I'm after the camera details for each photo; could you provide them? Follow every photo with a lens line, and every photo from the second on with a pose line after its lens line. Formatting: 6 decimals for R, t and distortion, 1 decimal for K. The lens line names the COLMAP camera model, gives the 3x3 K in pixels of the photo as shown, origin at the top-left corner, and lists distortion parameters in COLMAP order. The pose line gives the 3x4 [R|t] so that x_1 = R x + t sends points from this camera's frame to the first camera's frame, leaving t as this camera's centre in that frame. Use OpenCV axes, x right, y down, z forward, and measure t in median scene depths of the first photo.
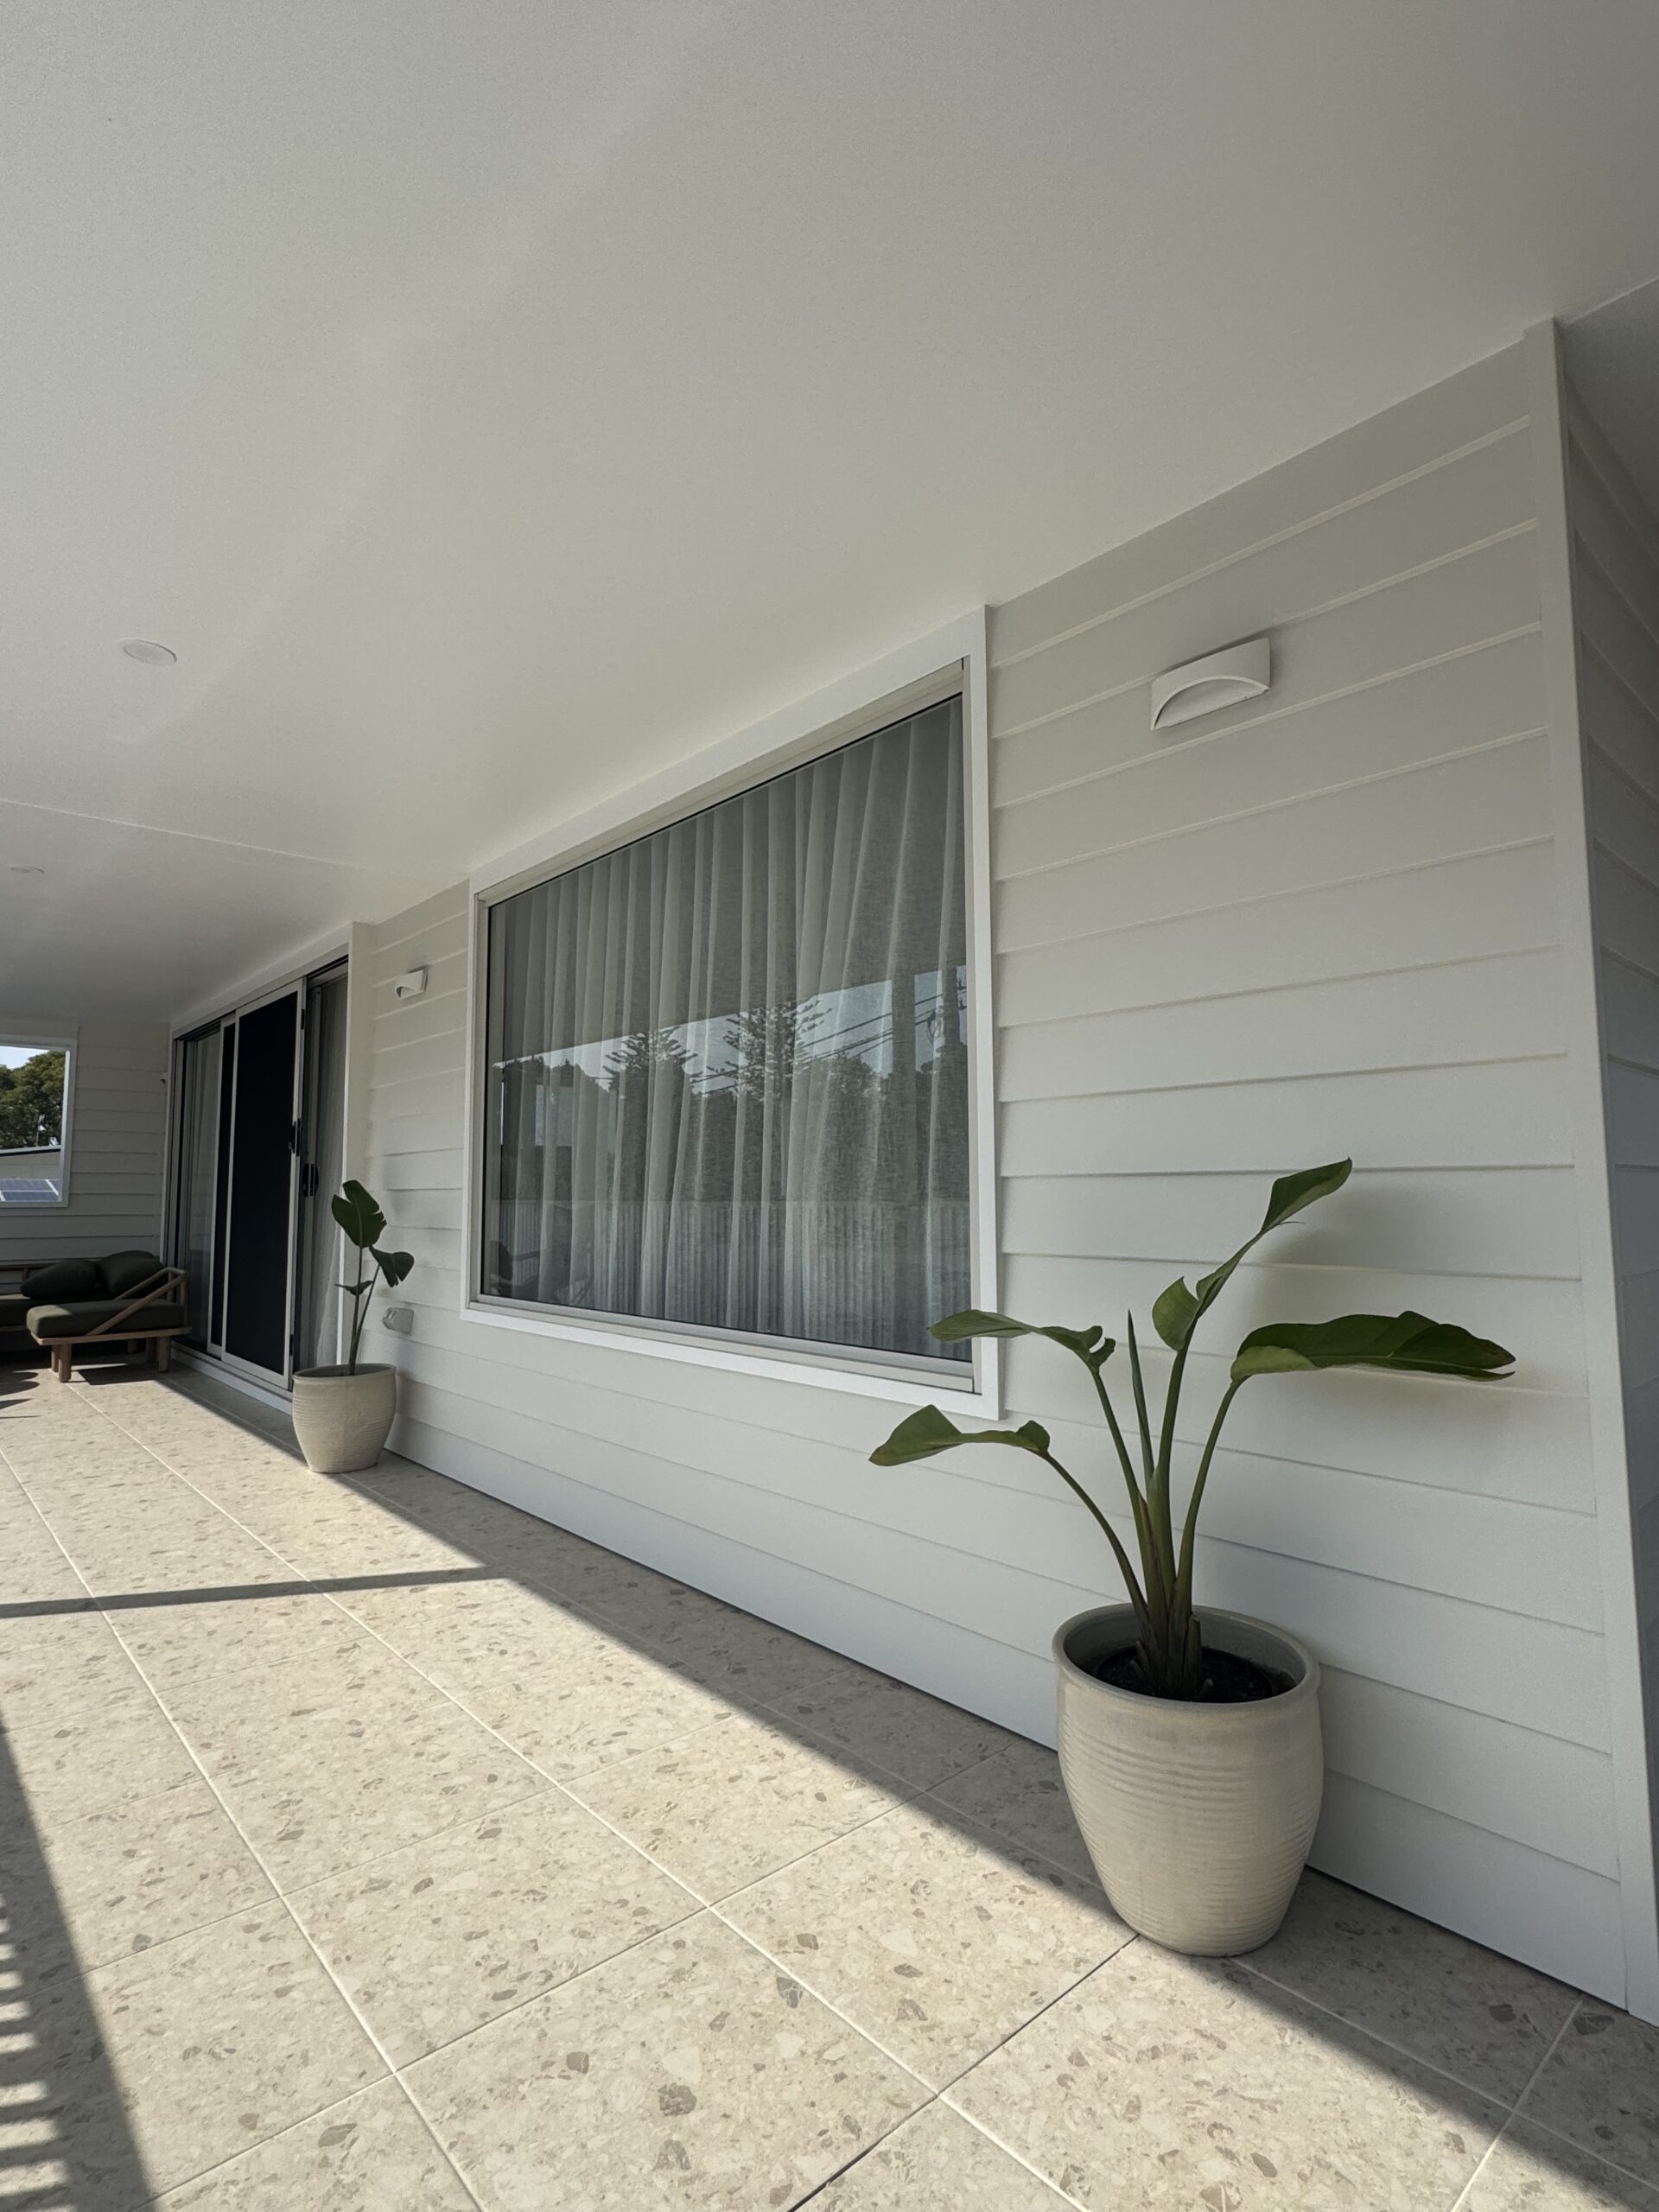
lens RADIAL K [[1113.7, 0, 829.5], [0, 1113.7, 1106.0], [0, 0, 1]] dist [0.011175, -0.000185]
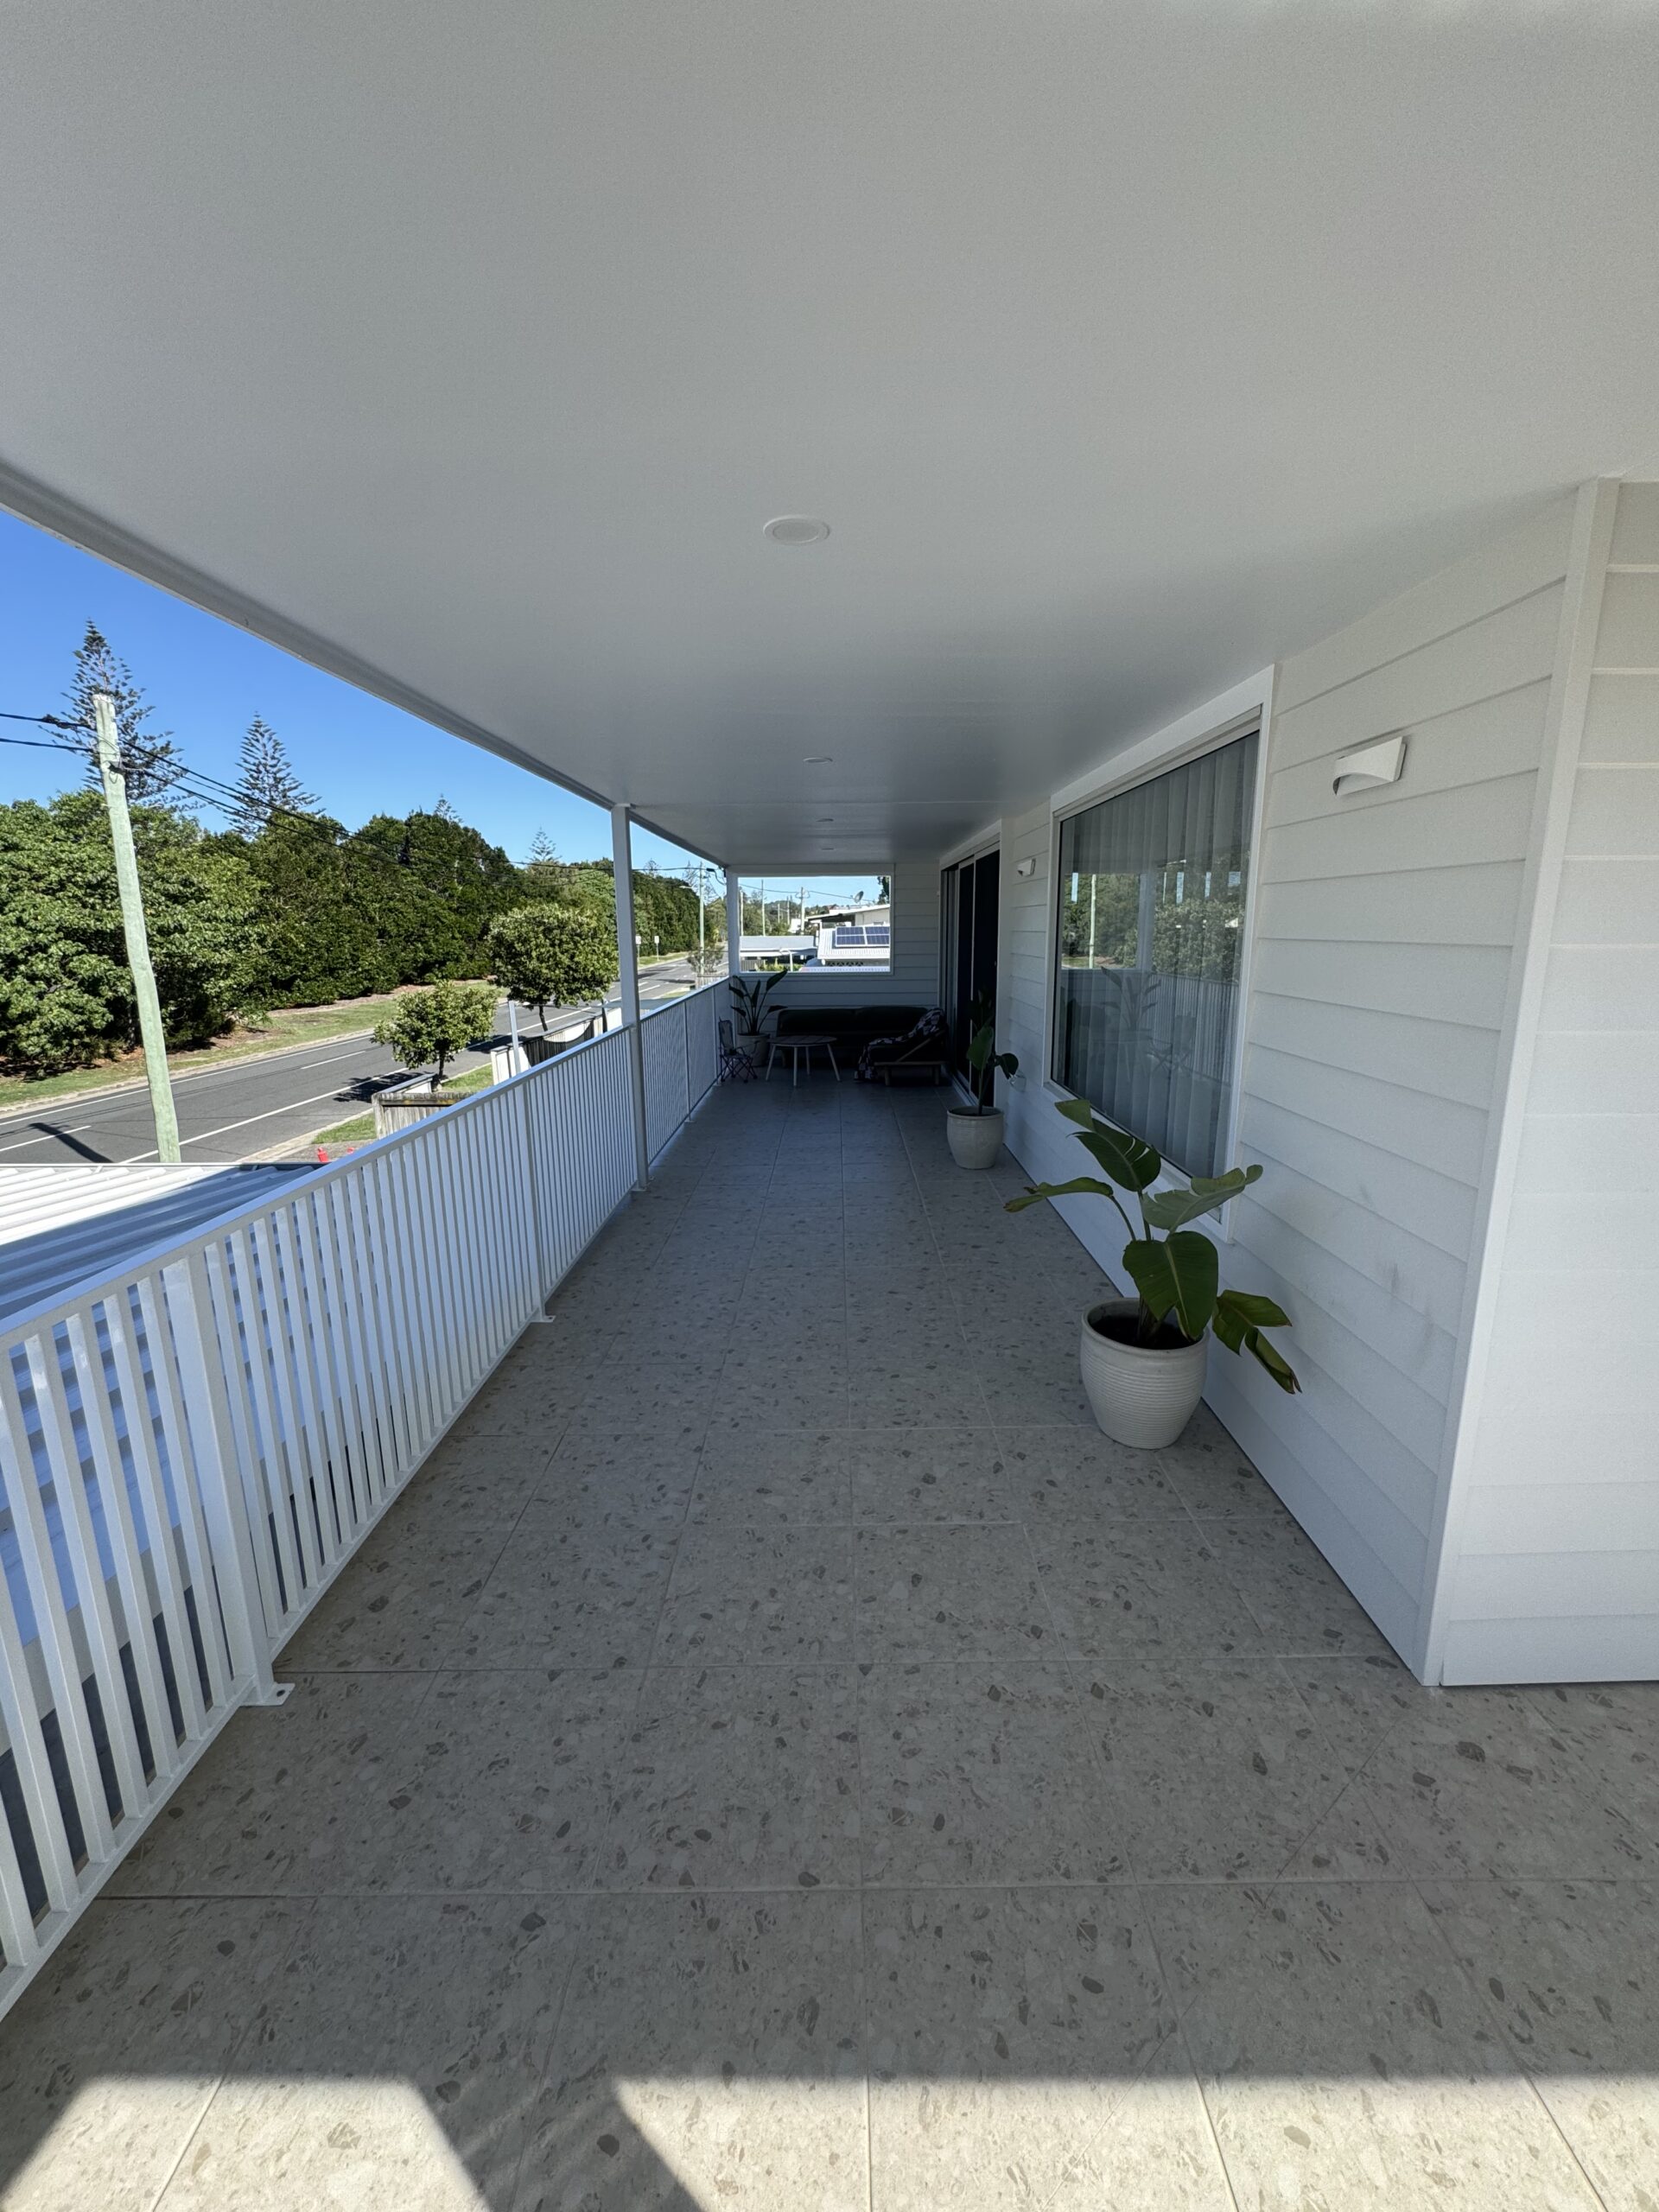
lens RADIAL K [[877.4, 0, 829.5], [0, 877.4, 1106.0], [0, 0, 1]] dist [-0.001465, 0.000364]
pose [[0.744223, 0.125760, -0.655985, 0.389475], [0.067202, 0.963033, 0.260866, -0.197218], [0.664542, -0.238226, 0.708260, -0.150098]]
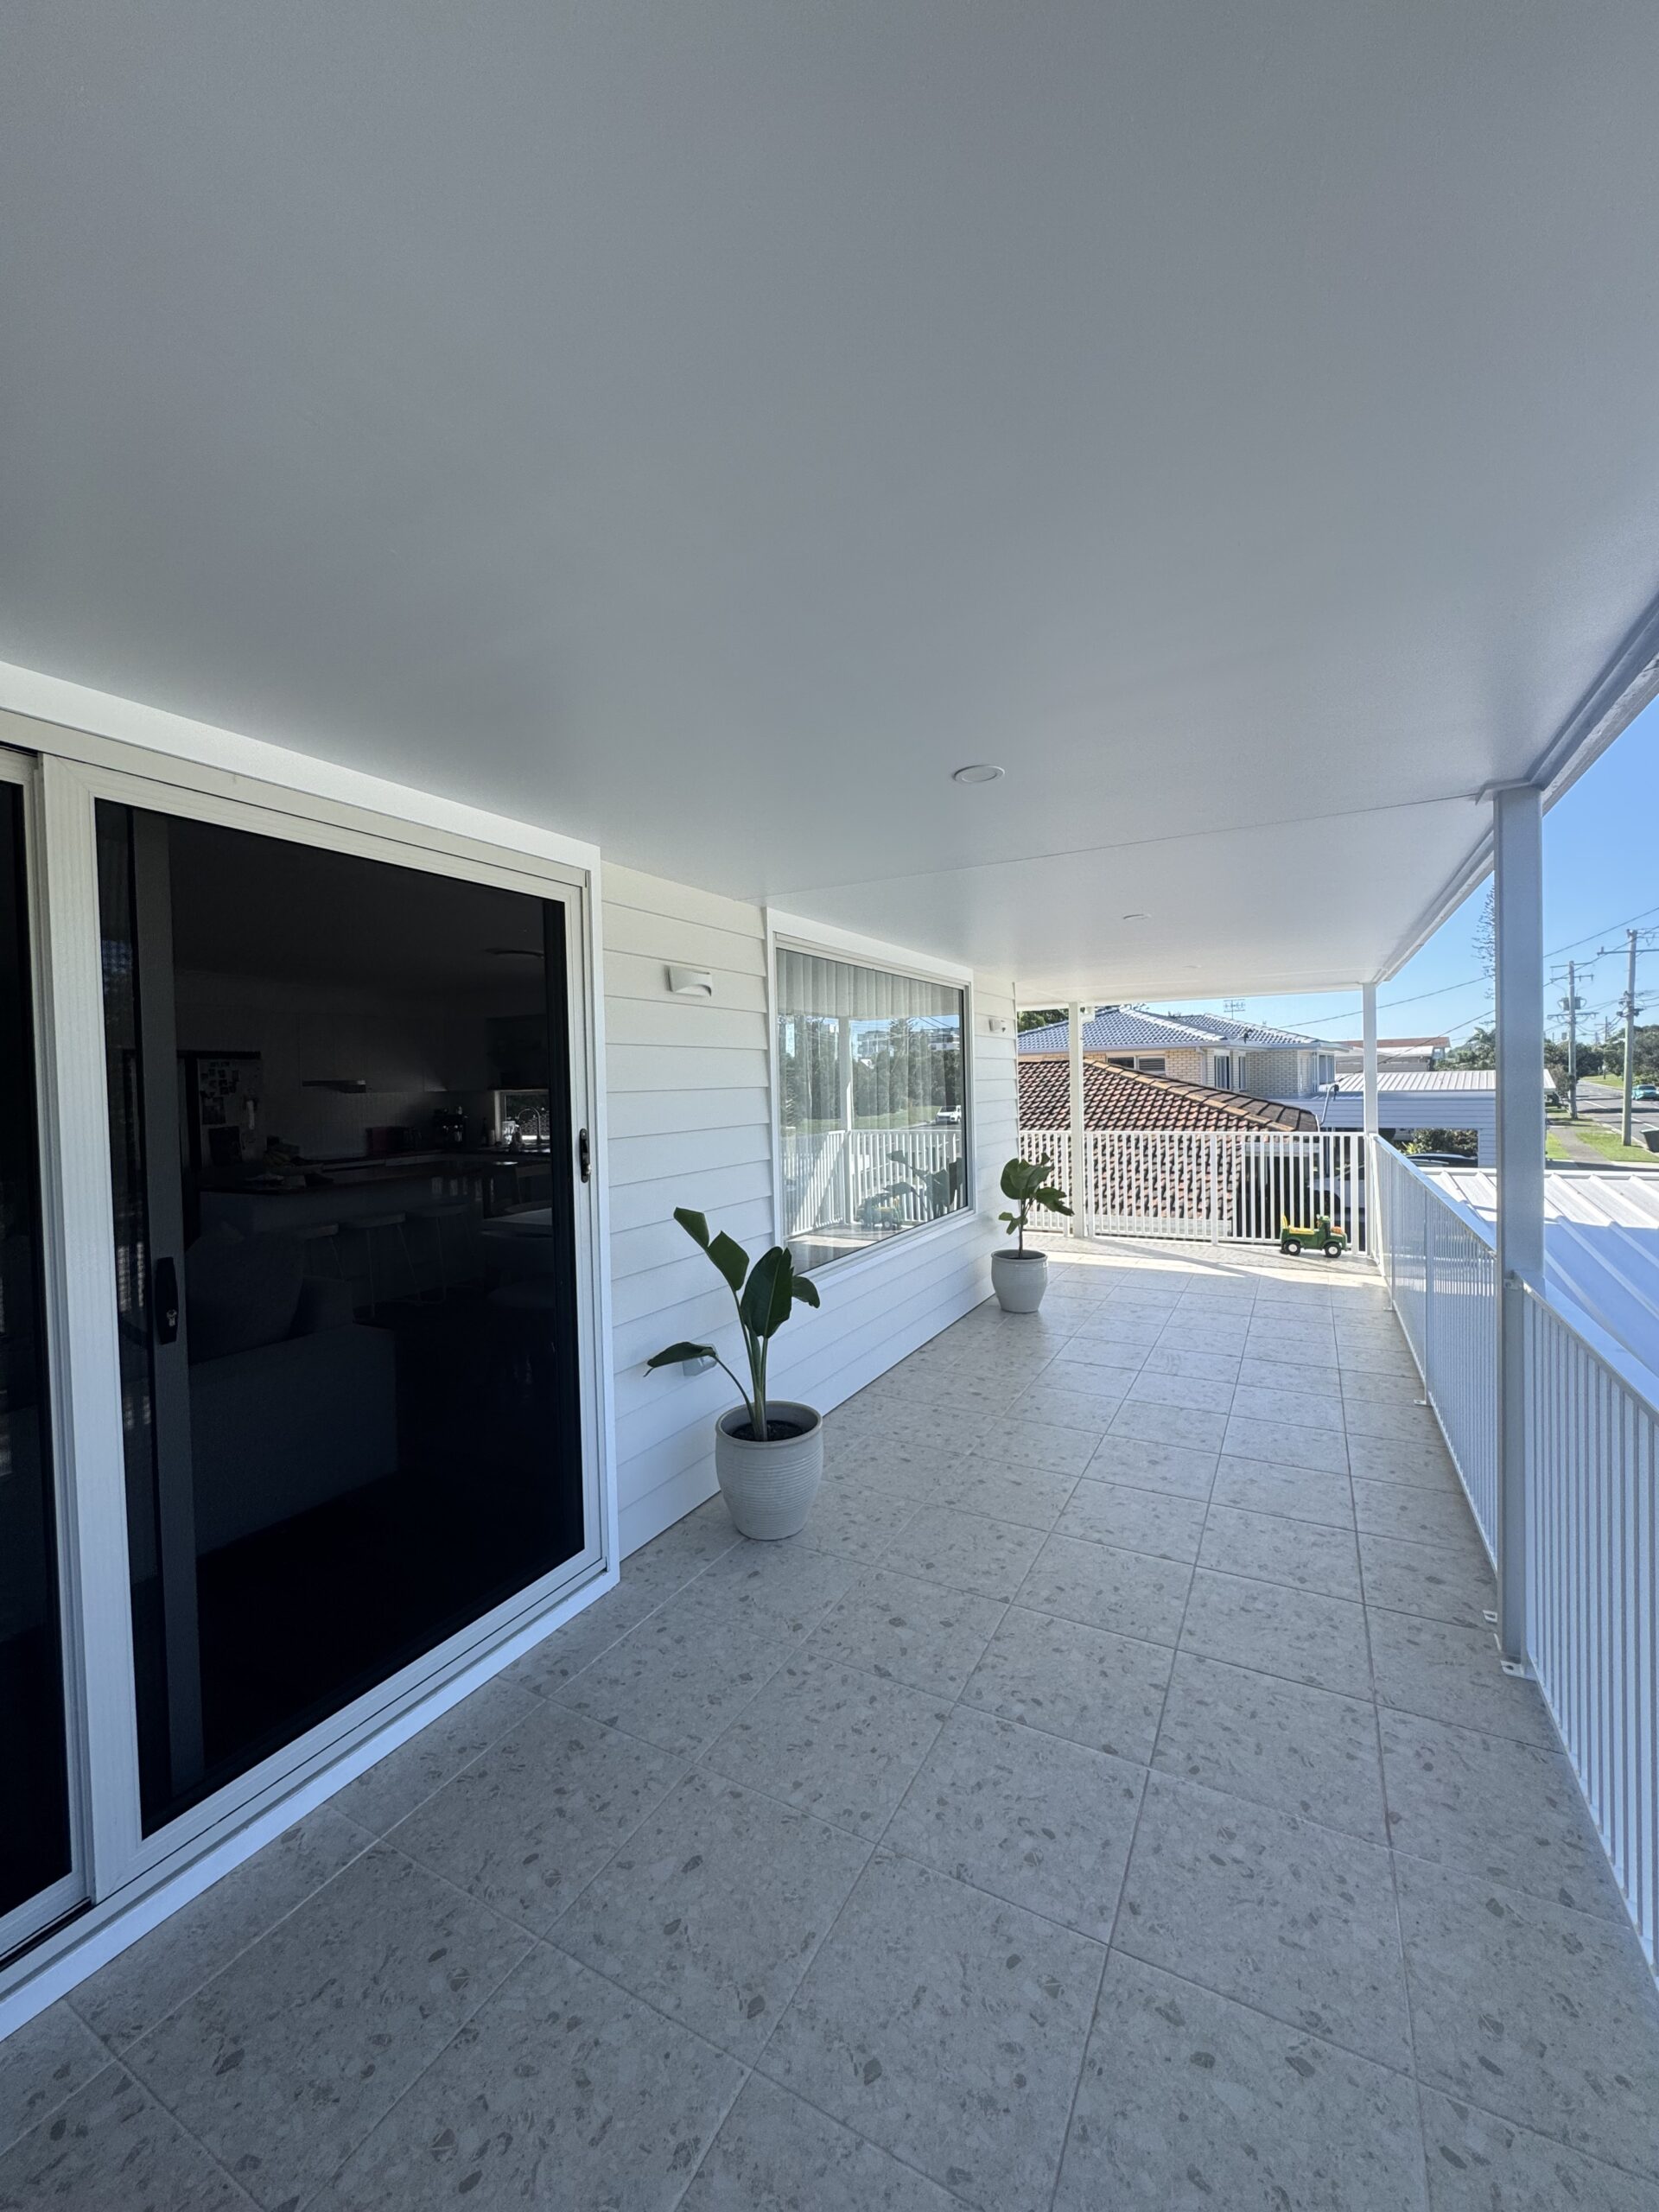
lens RADIAL K [[877.4, 0, 829.5], [0, 877.4, 1106.0], [0, 0, 1]] dist [-0.001465, 0.000364]
pose [[-0.340635, -0.016478, 0.940051, -1.659116], [-0.056401, 0.998404, -0.002936, -0.023368], [-0.938502, -0.054020, -0.341021, 1.769571]]
